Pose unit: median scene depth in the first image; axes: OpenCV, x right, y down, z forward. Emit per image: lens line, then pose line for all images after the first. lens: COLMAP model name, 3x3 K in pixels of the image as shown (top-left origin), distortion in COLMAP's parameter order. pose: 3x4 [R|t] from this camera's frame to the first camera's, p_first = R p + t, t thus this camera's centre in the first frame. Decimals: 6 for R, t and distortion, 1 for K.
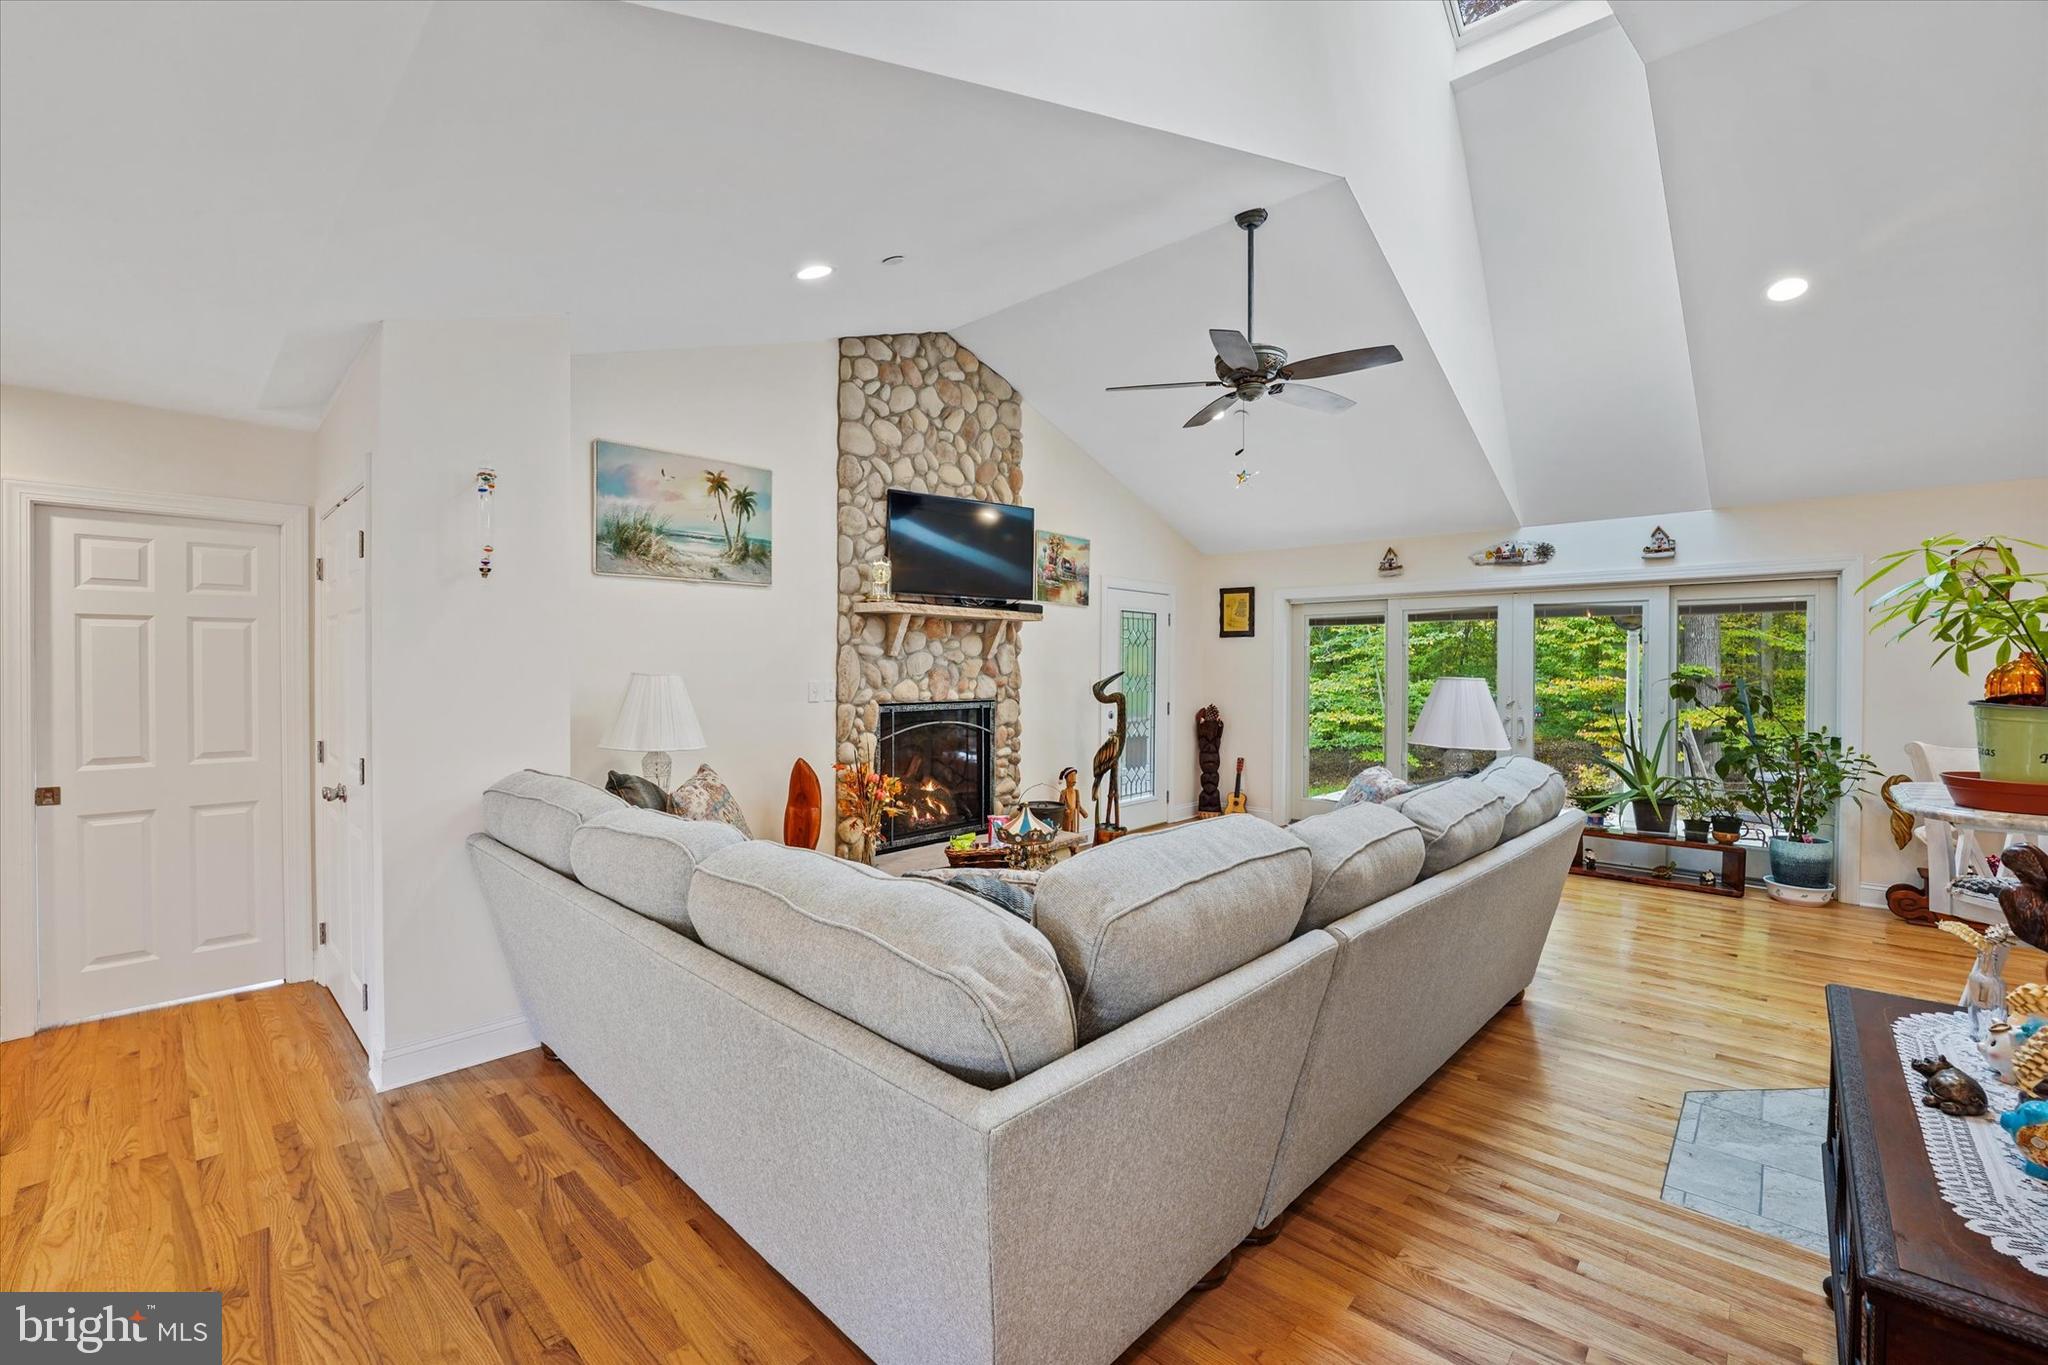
lens RADIAL K [[843.7, 0, 1030.1], [0, 843.7, 669.9], [0, 0, 1]] dist [-0.000967, -0.000807]
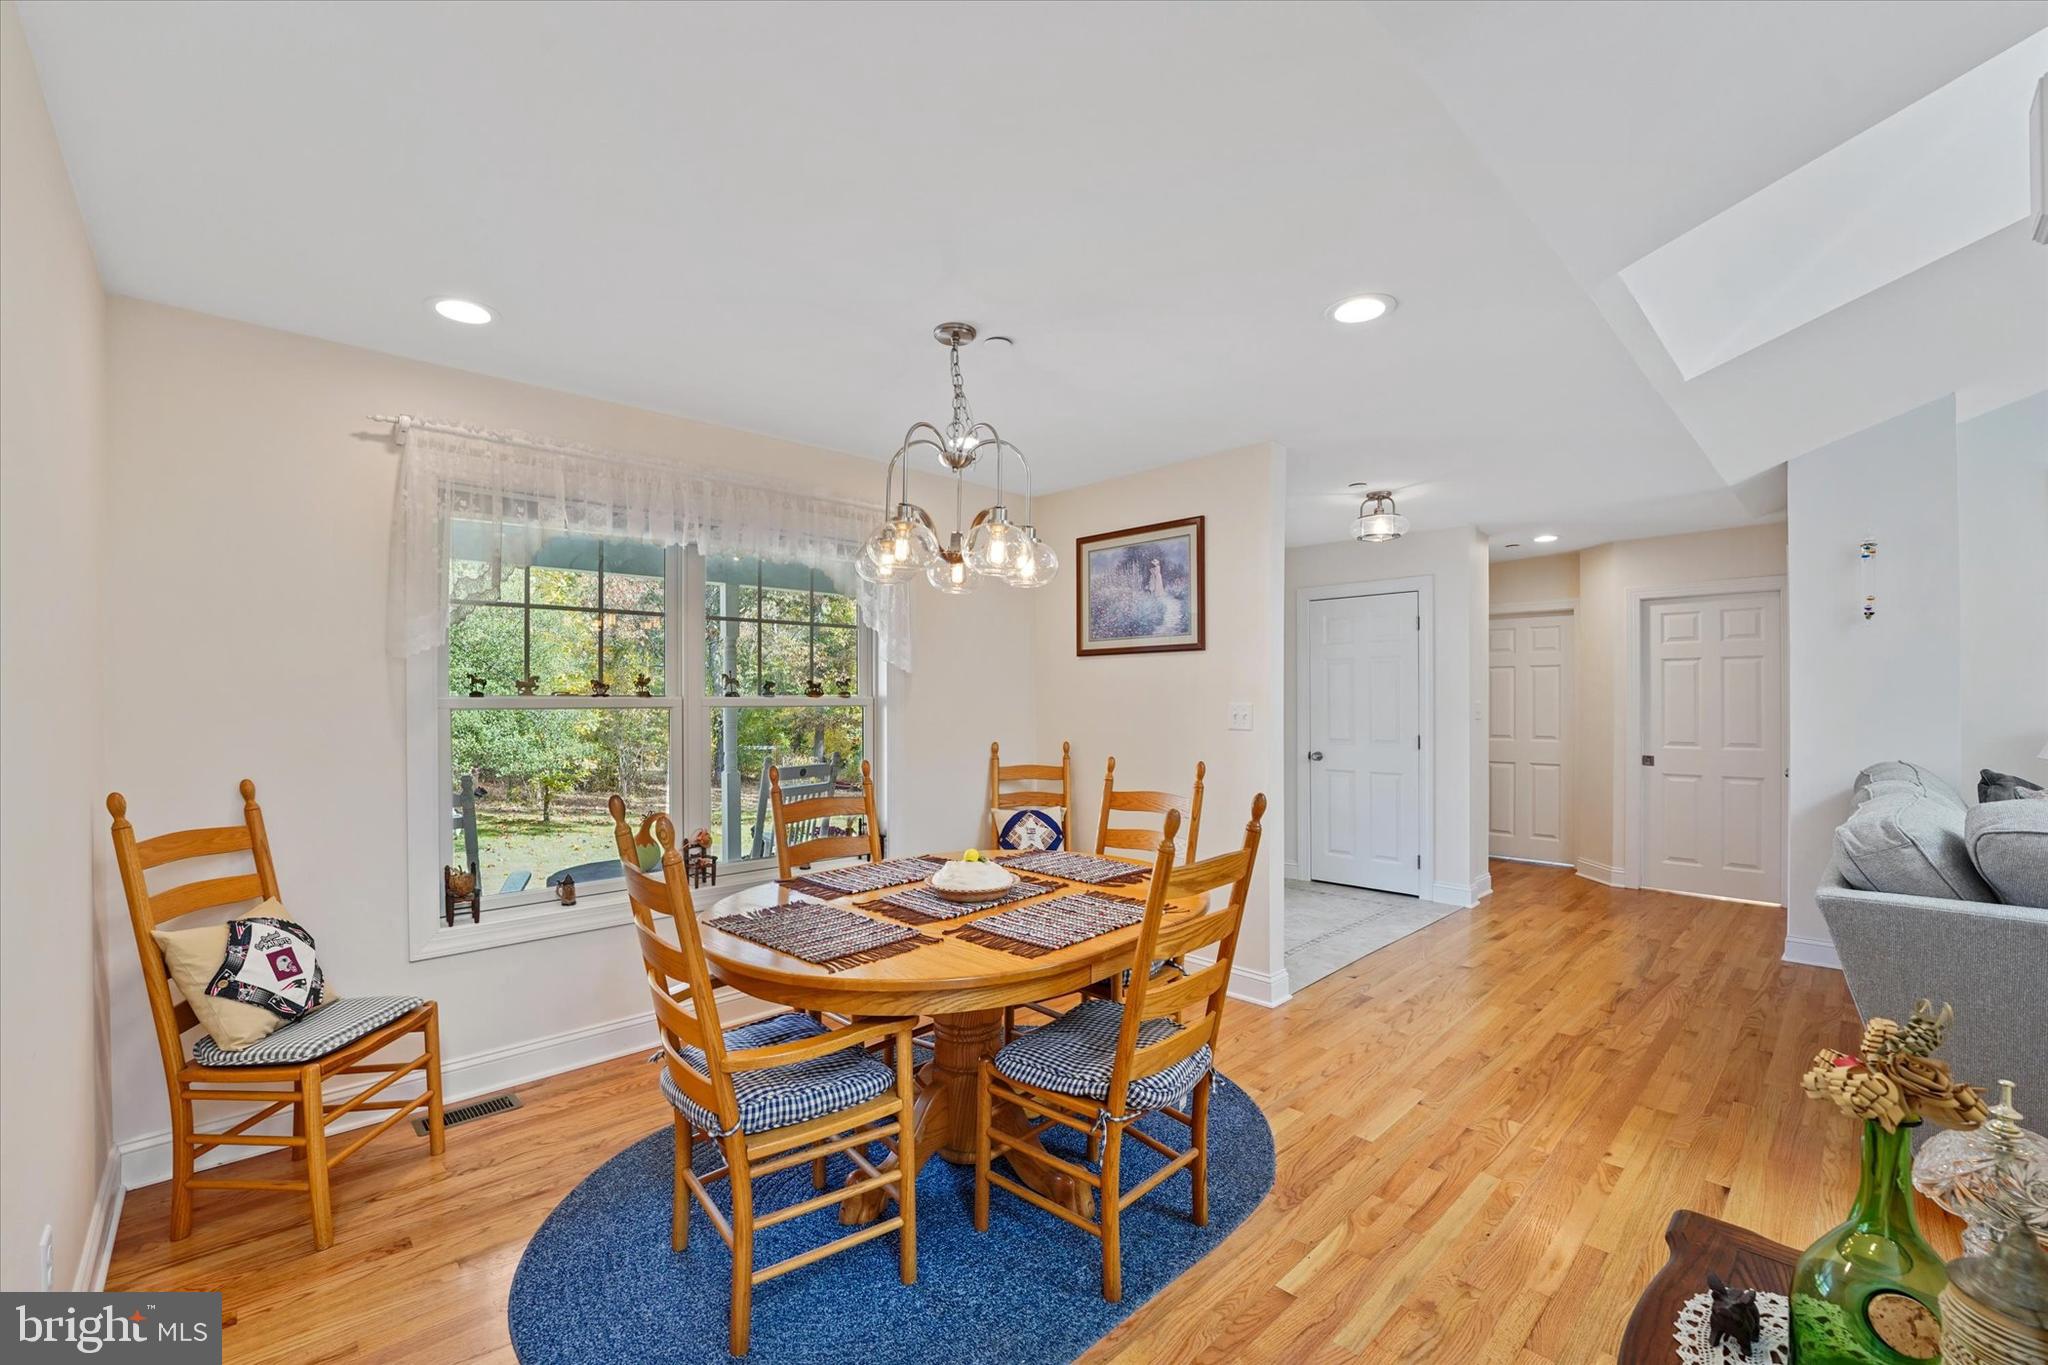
lens RADIAL K [[827.0, 0, 1023.1], [0, 827.0, 700.9], [0, 0, 1]] dist [0.016627, 0.000331]
pose [[-0.035627, 0.002120, -0.999363, 0.683681], [-0.001482, 0.999997, 0.002174, 0.019910], [0.999364, 0.001558, -0.035624, -0.284957]]
